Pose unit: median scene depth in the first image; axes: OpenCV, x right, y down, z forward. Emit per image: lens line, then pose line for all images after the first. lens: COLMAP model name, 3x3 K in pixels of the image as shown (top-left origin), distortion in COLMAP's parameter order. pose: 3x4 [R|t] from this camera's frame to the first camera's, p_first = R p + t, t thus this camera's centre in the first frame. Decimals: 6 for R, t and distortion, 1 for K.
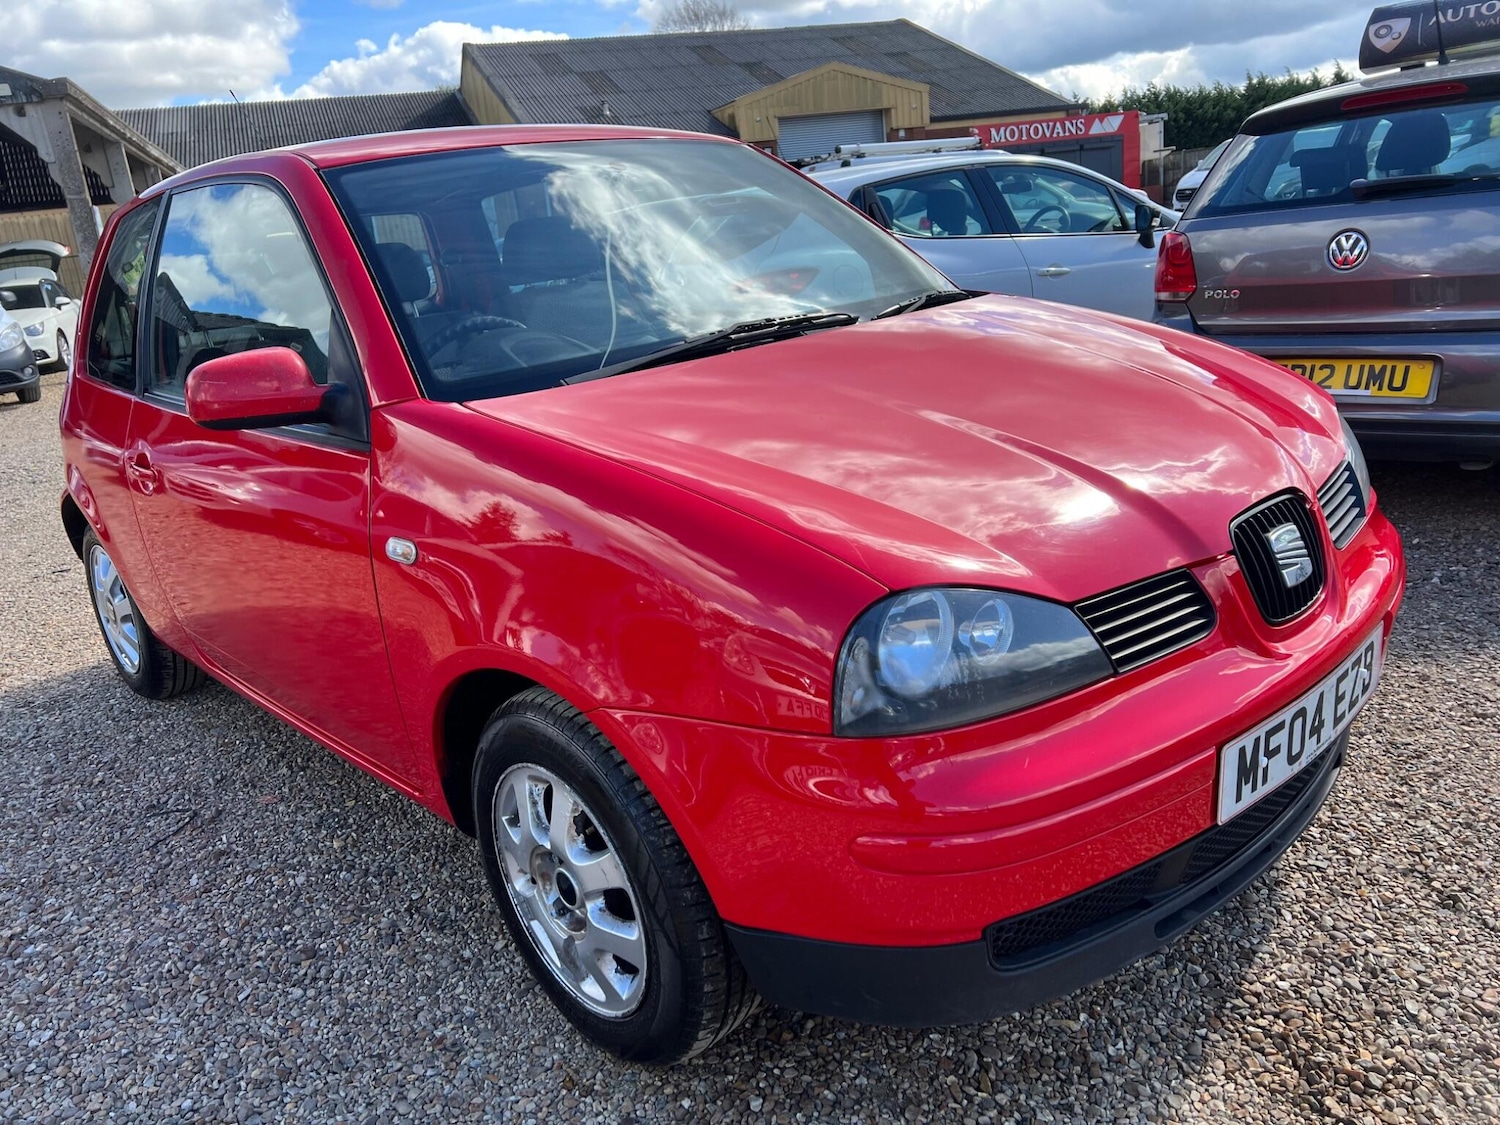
lens RADIAL K [[1107.7, 0, 734.9], [0, 1107.7, 561.2], [0, 0, 1]] dist [0.062658, -0.064898]
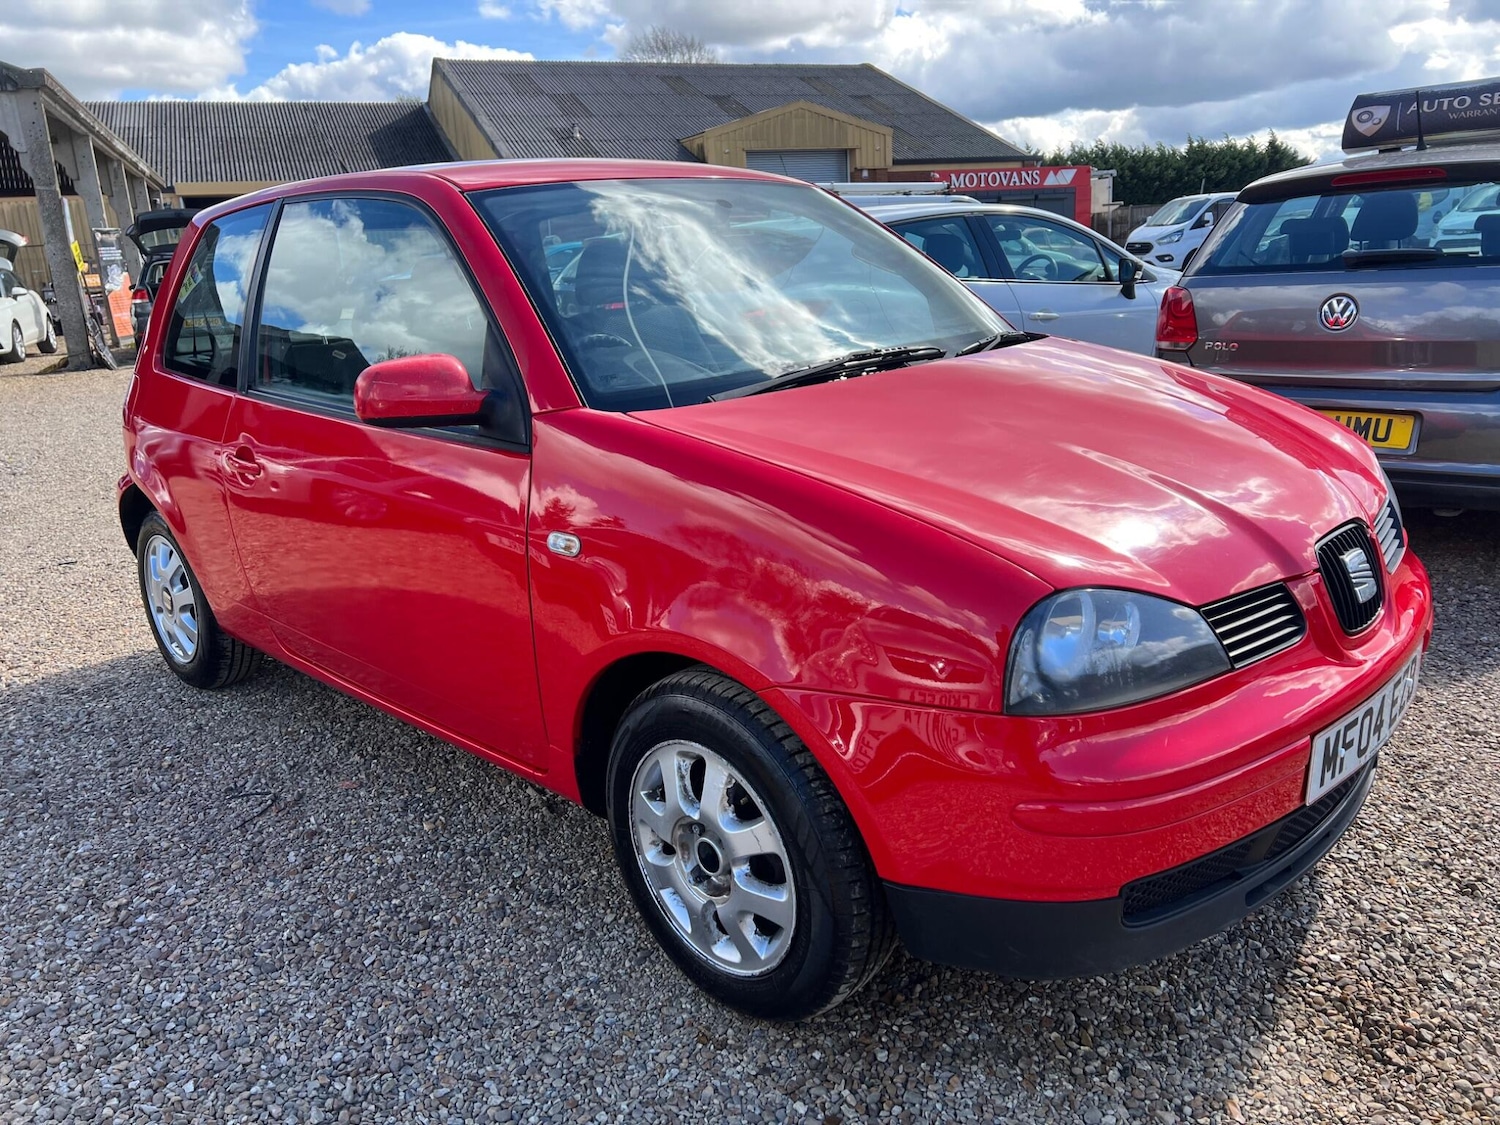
lens RADIAL K [[1107.7, 0, 753.4], [0, 1107.7, 543.2], [0, 0, 1]] dist [0.062658, -0.064898]
pose [[0.997079, 0.038251, 0.066114, -0.161253], [-0.035711, 0.998593, -0.039189, 0.022594], [-0.067520, 0.036714, 0.997042, -0.089326]]
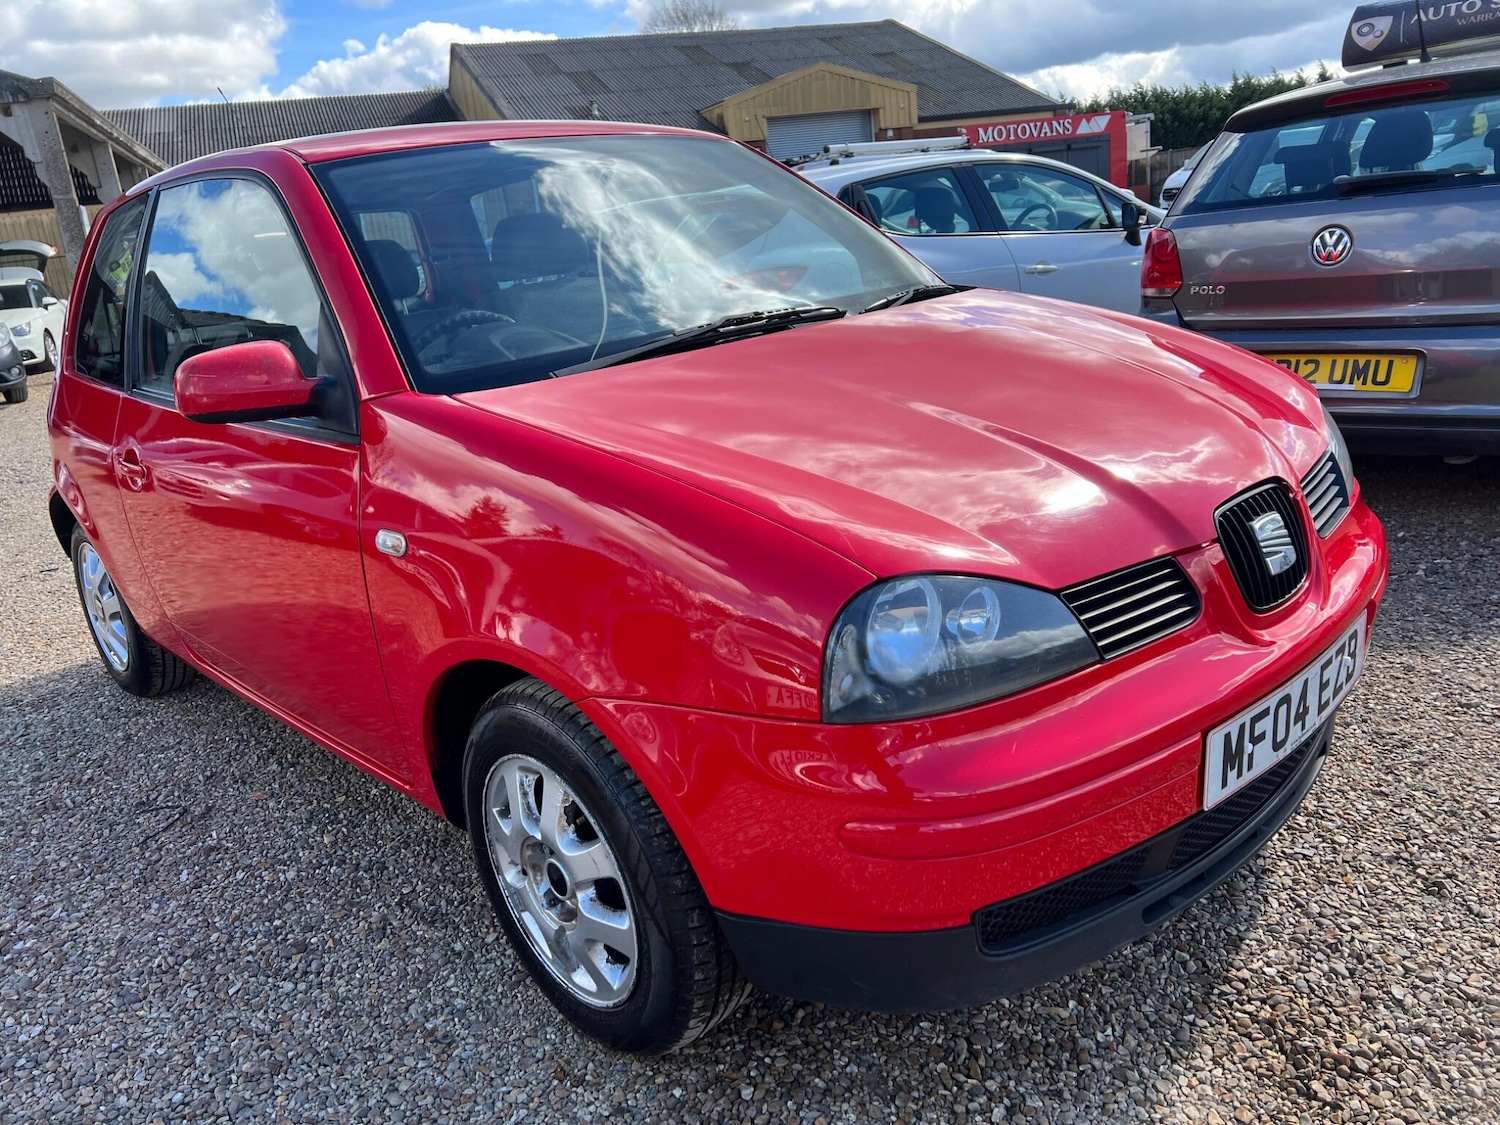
lens RADIAL K [[1107.7, 0, 733.6], [0, 1107.7, 556.4], [0, 0, 1]] dist [0.062658, -0.064898]
pose [[0.999965, -0.003484, 0.007613, 0.000638], [0.003513, 0.999986, -0.003869, 0.006543], [-0.007600, 0.003895, 0.999964, -0.004166]]
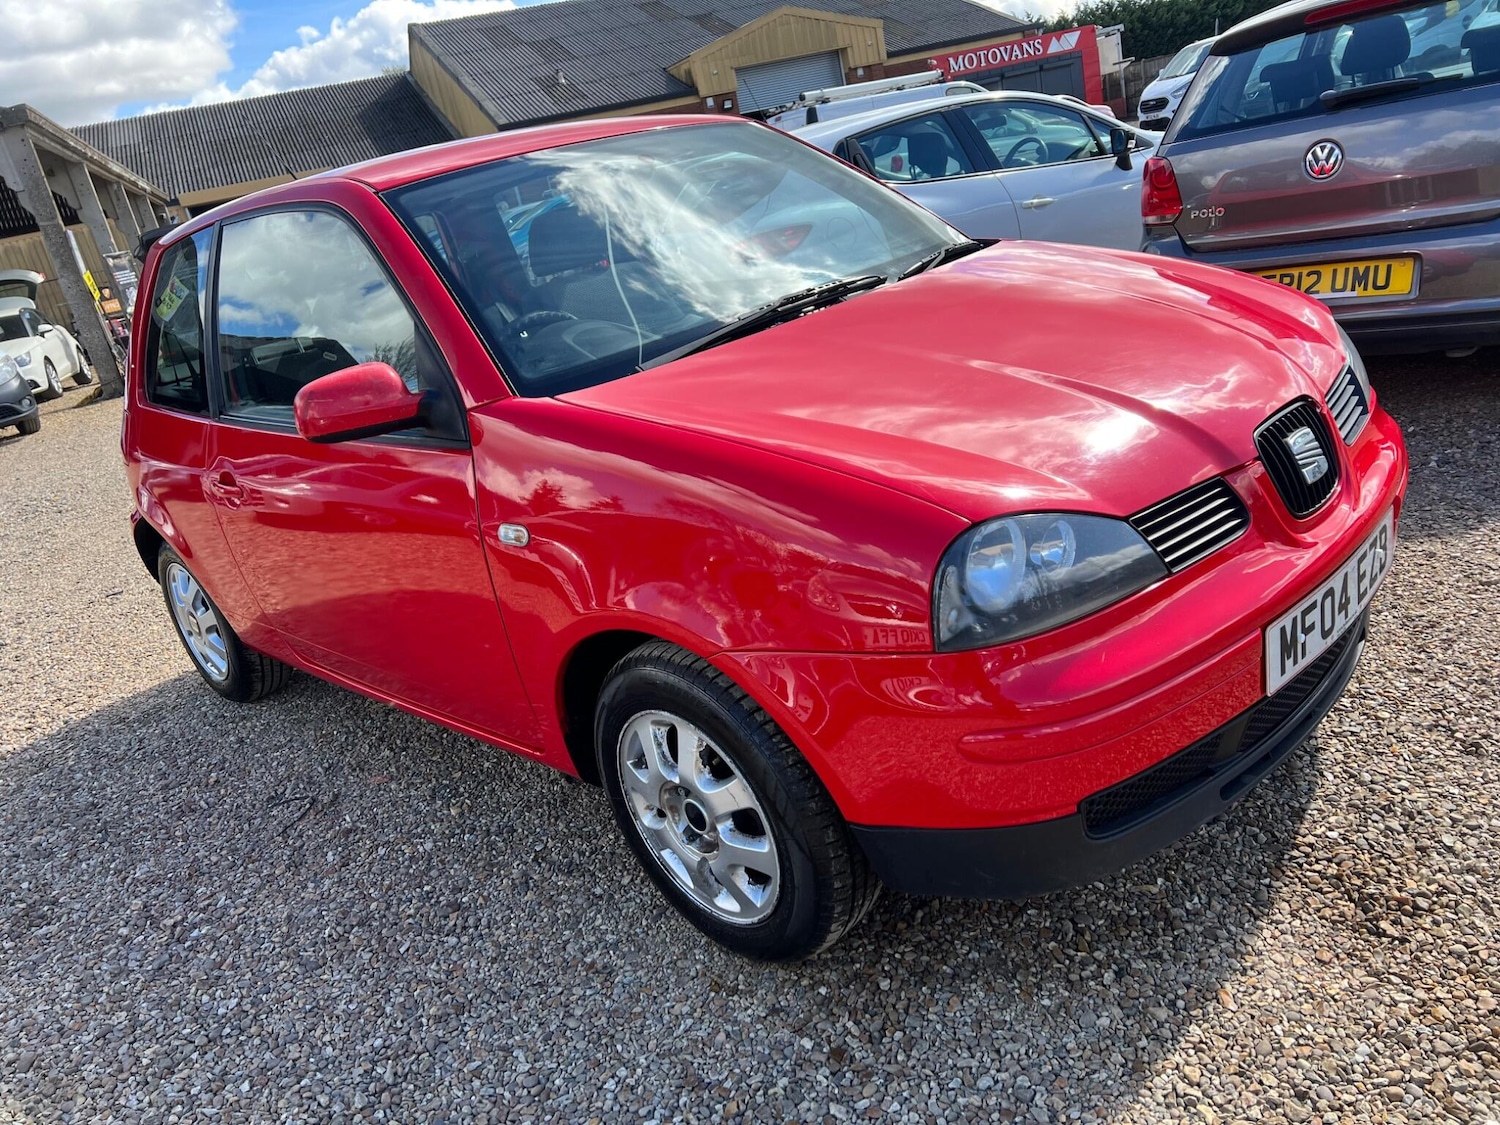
lens RADIAL K [[1107.7, 0, 748.0], [0, 1107.7, 552.6], [0, 0, 1]] dist [0.062658, -0.064898]
pose [[0.994453, -0.104801, 0.008927, -0.067623], [0.104472, 0.994025, 0.031635, -0.002207], [-0.012189, -0.030527, 0.999460, -0.099170]]
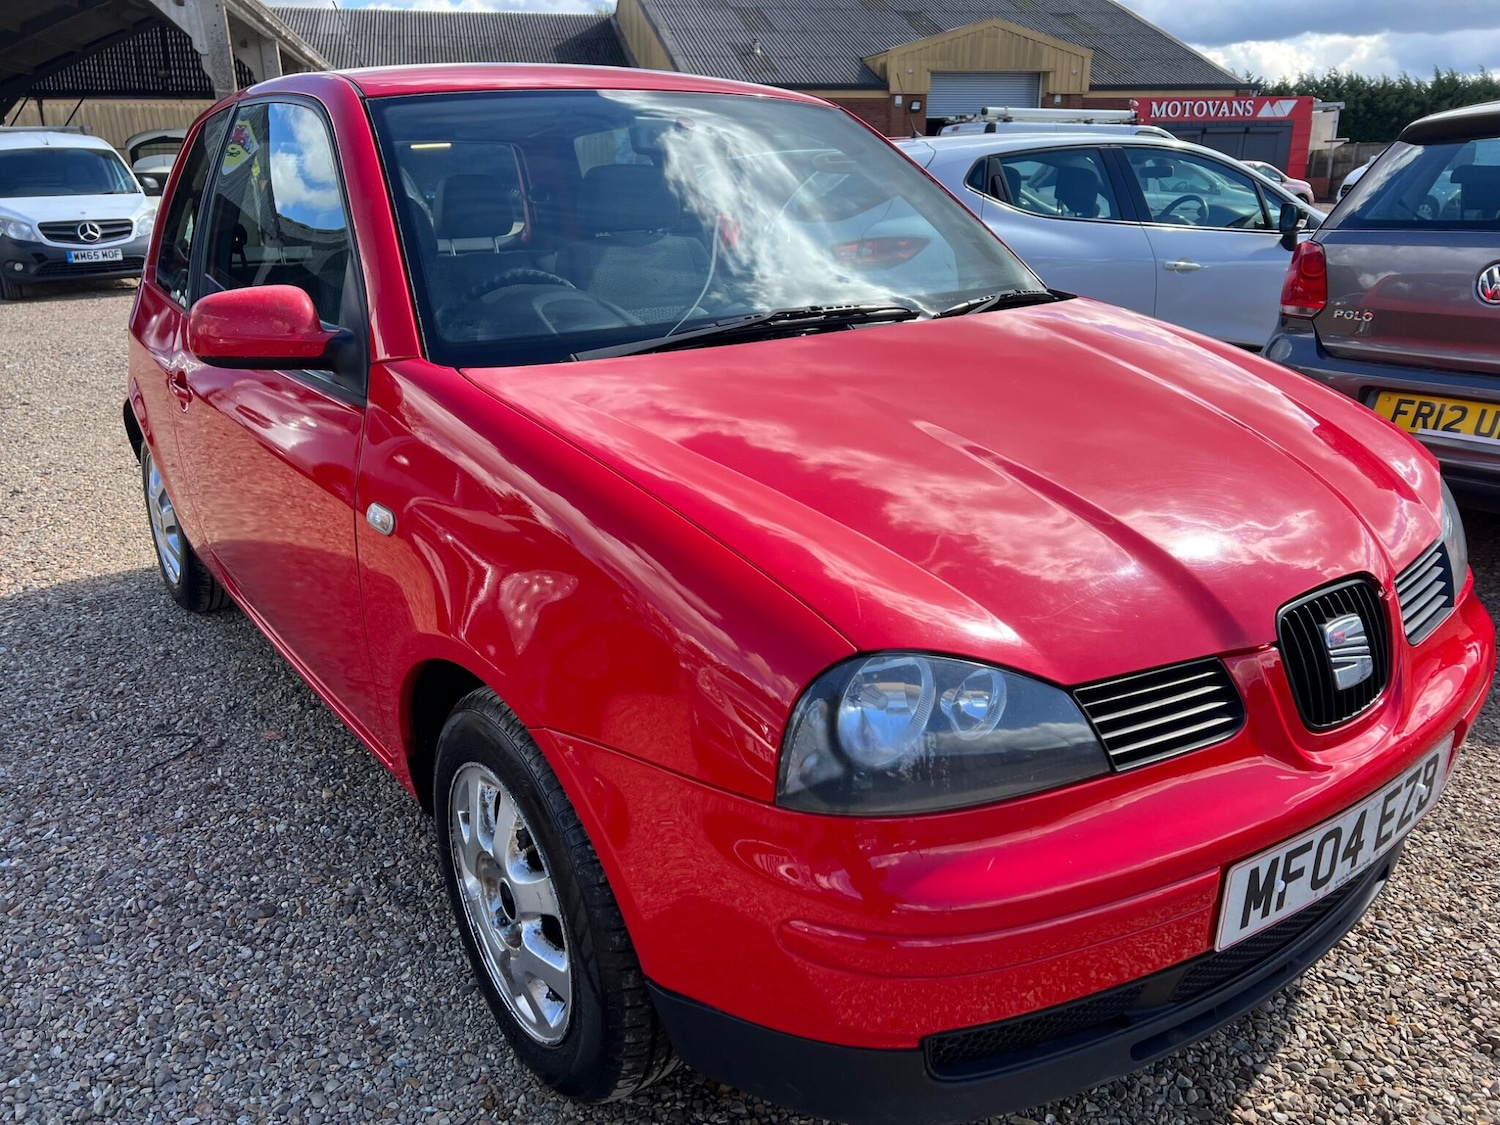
lens RADIAL K [[1107.7, 0, 748.9], [0, 1107.7, 551.3], [0, 0, 1]] dist [0.062658, -0.064898]
pose [[0.990021, 0.119959, -0.073944, 0.070161], [-0.117261, 0.992303, 0.039817, -0.049055], [0.078151, -0.030749, 0.996467, 0.076067]]
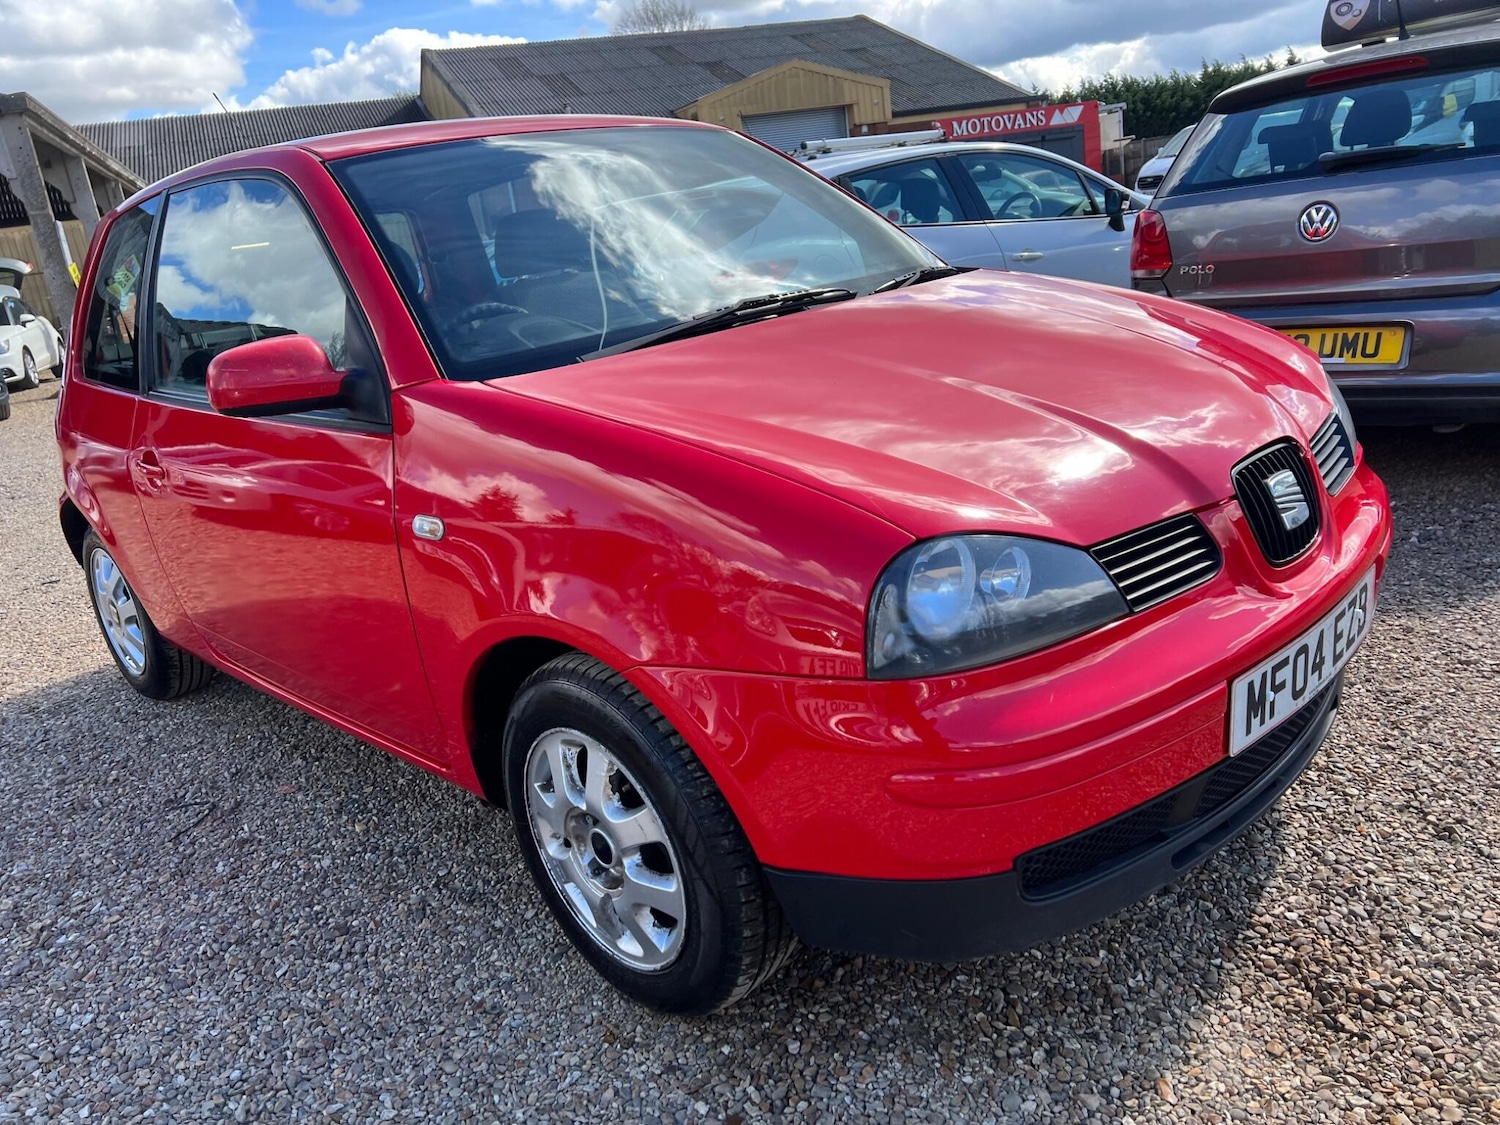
lens RADIAL K [[1107.7, 0, 733.5], [0, 1107.7, 563.0], [0, 0, 1]] dist [0.062658, -0.064898]
pose [[0.999245, -0.033019, 0.020479, -0.035100], [0.032995, 0.999454, 0.001530, 0.026984], [-0.020518, -0.000853, 0.999789, -0.027480]]
